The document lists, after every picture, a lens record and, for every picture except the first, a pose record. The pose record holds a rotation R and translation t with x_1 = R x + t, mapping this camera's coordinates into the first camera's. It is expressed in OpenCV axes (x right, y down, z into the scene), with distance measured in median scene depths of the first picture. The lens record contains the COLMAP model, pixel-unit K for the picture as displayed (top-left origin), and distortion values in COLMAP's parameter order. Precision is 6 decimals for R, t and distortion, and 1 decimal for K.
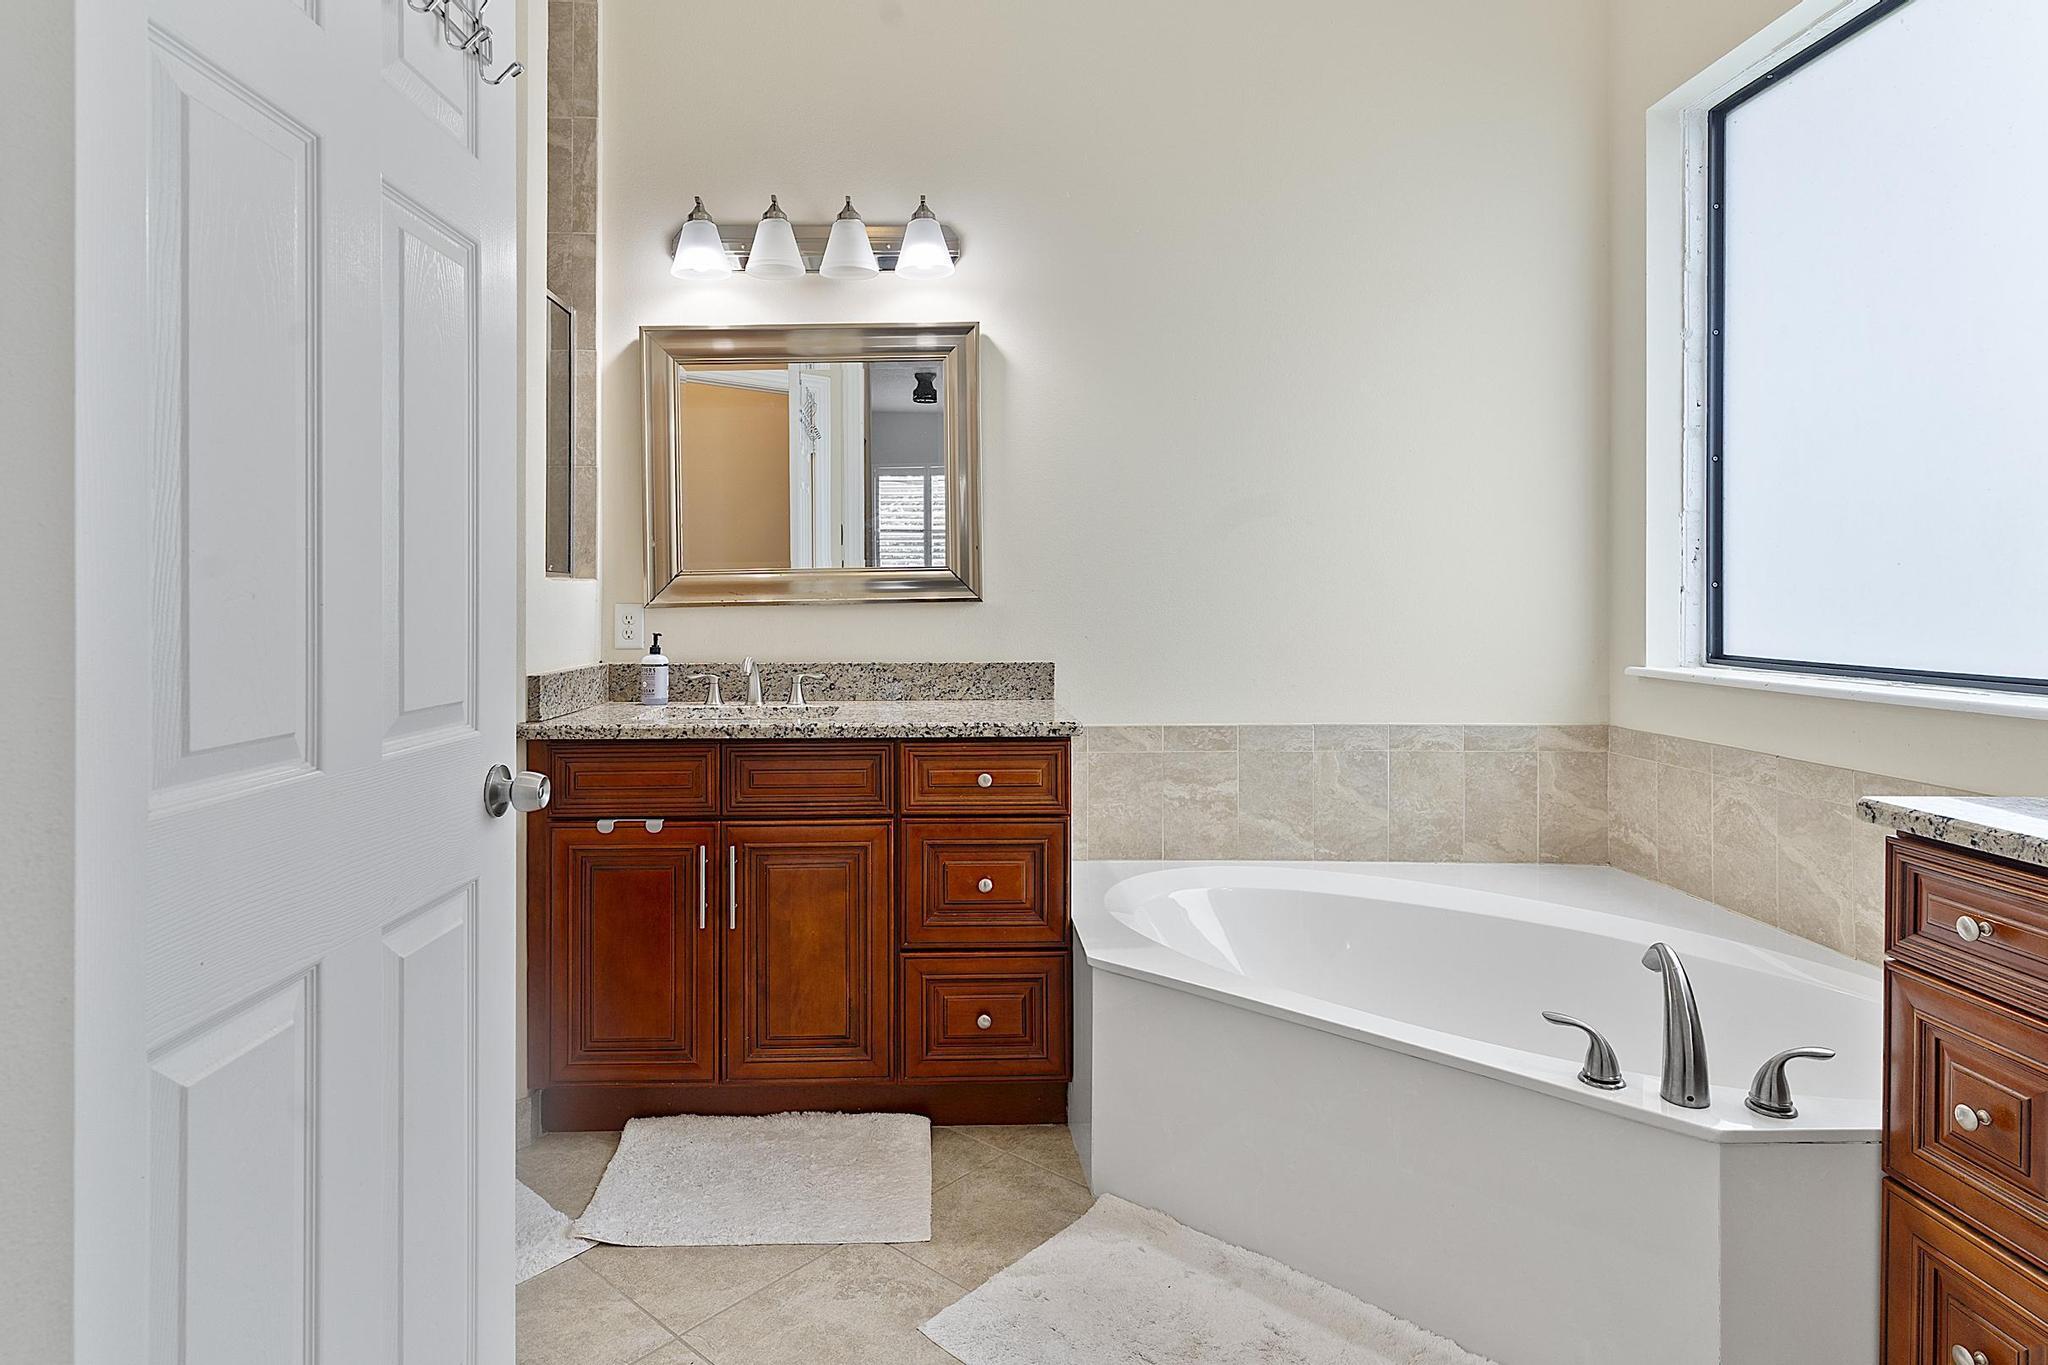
lens RADIAL K [[1131.2, 0, 937.8], [0, 1131.2, 599.1], [0, 0, 1]] dist [0.004081, -0.001332]
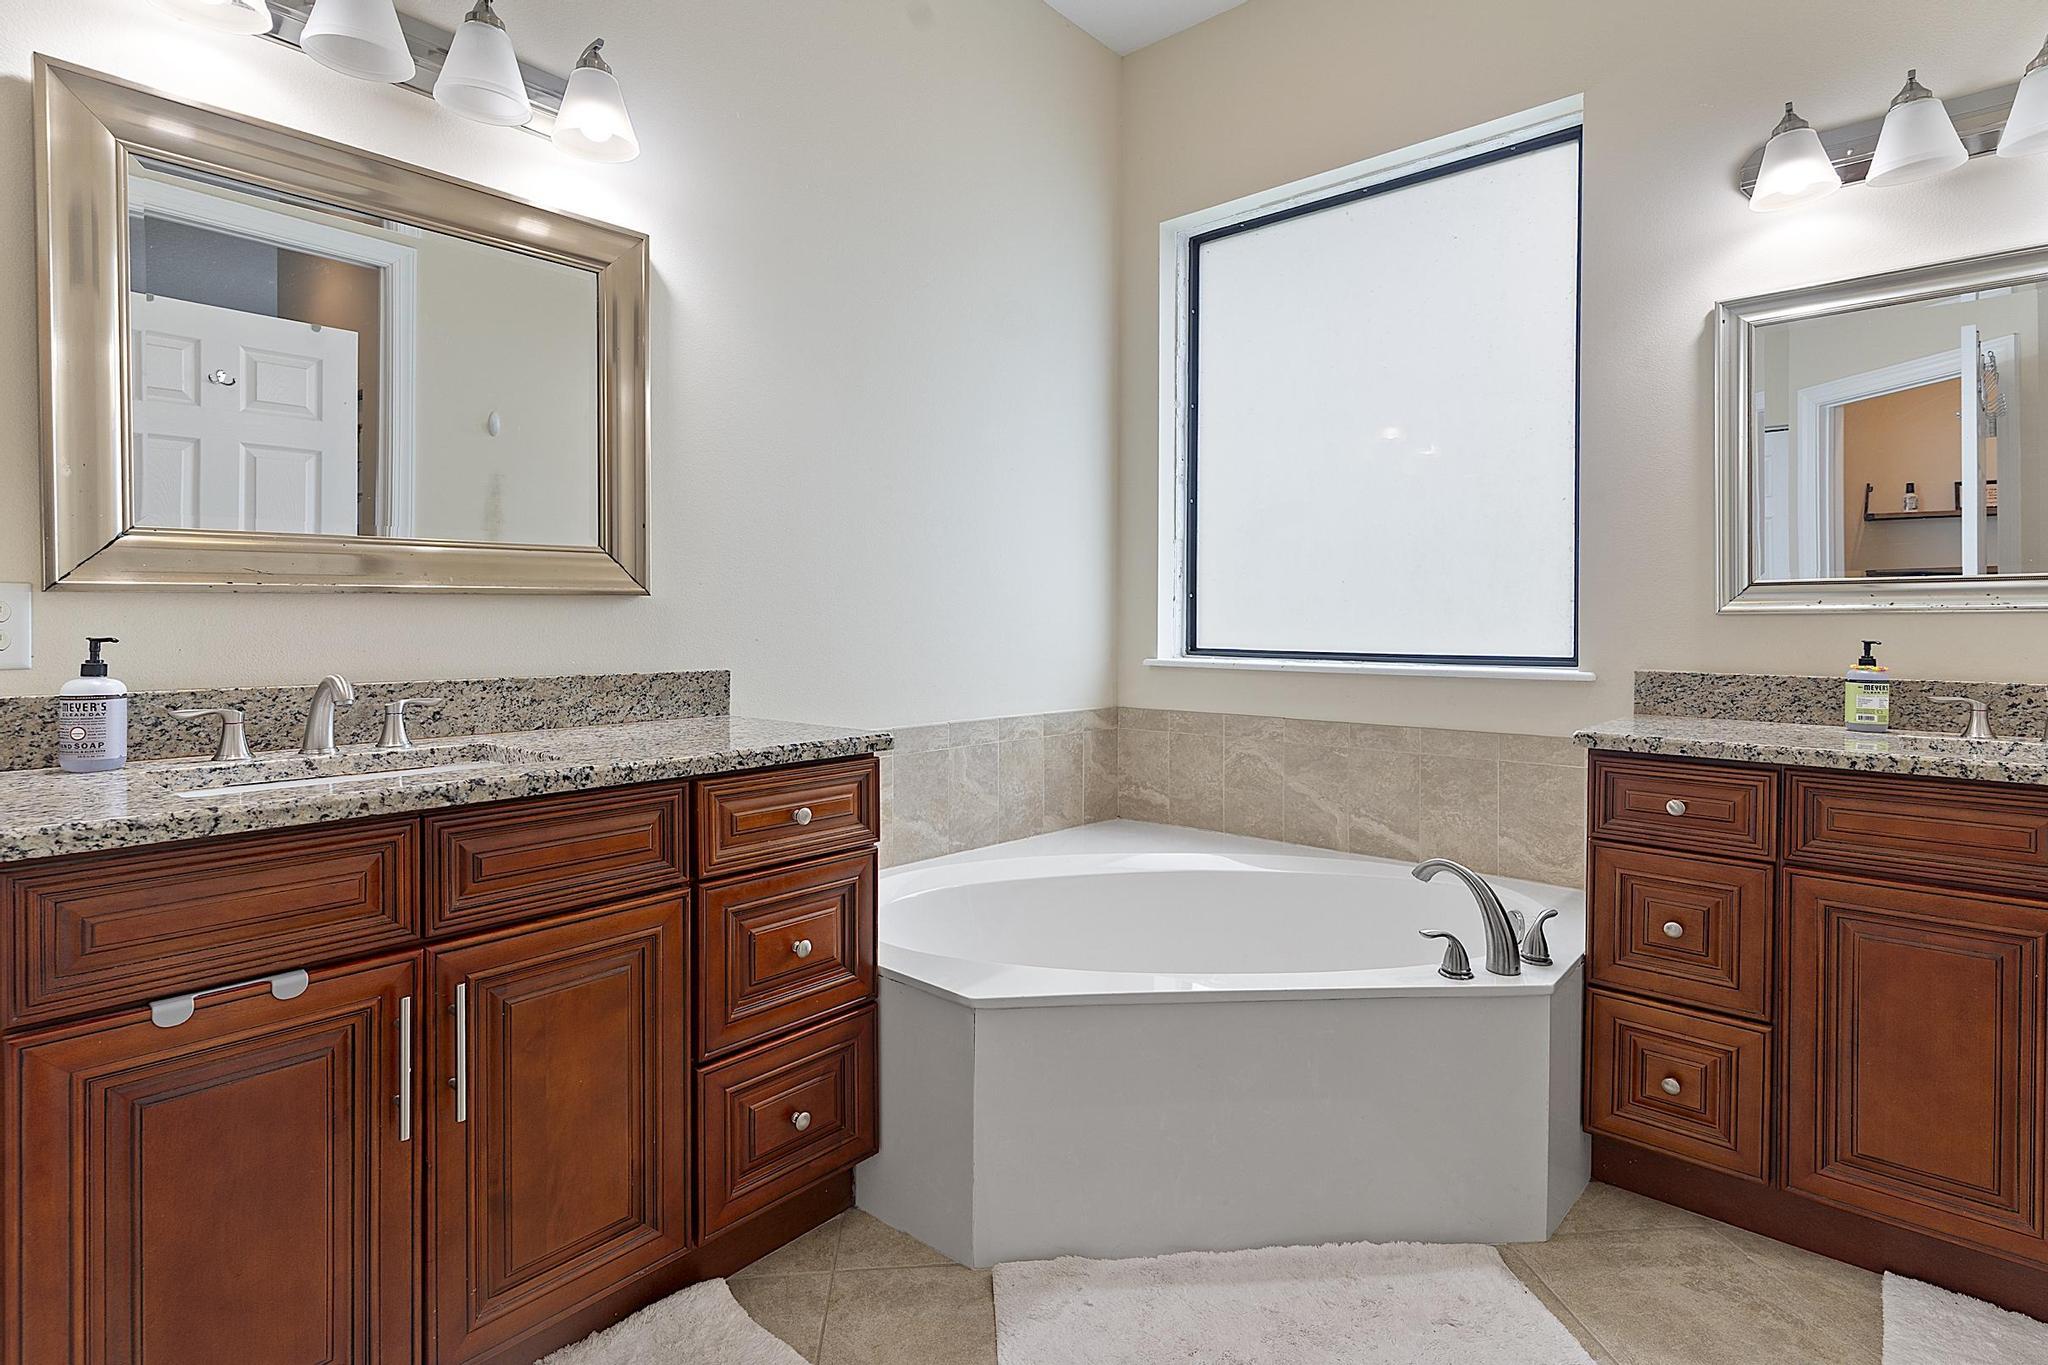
lens RADIAL K [[1010.3, 0, 1029.6], [0, 1010.3, 631.4], [0, 0, 1]] dist [0.004552, -0.000212]
pose [[0.653758, -0.001196, 0.756703, -0.380326], [-0.005868, 0.999961, 0.006651, 0.025123], [-0.756681, -0.008789, 0.653725, 0.410956]]
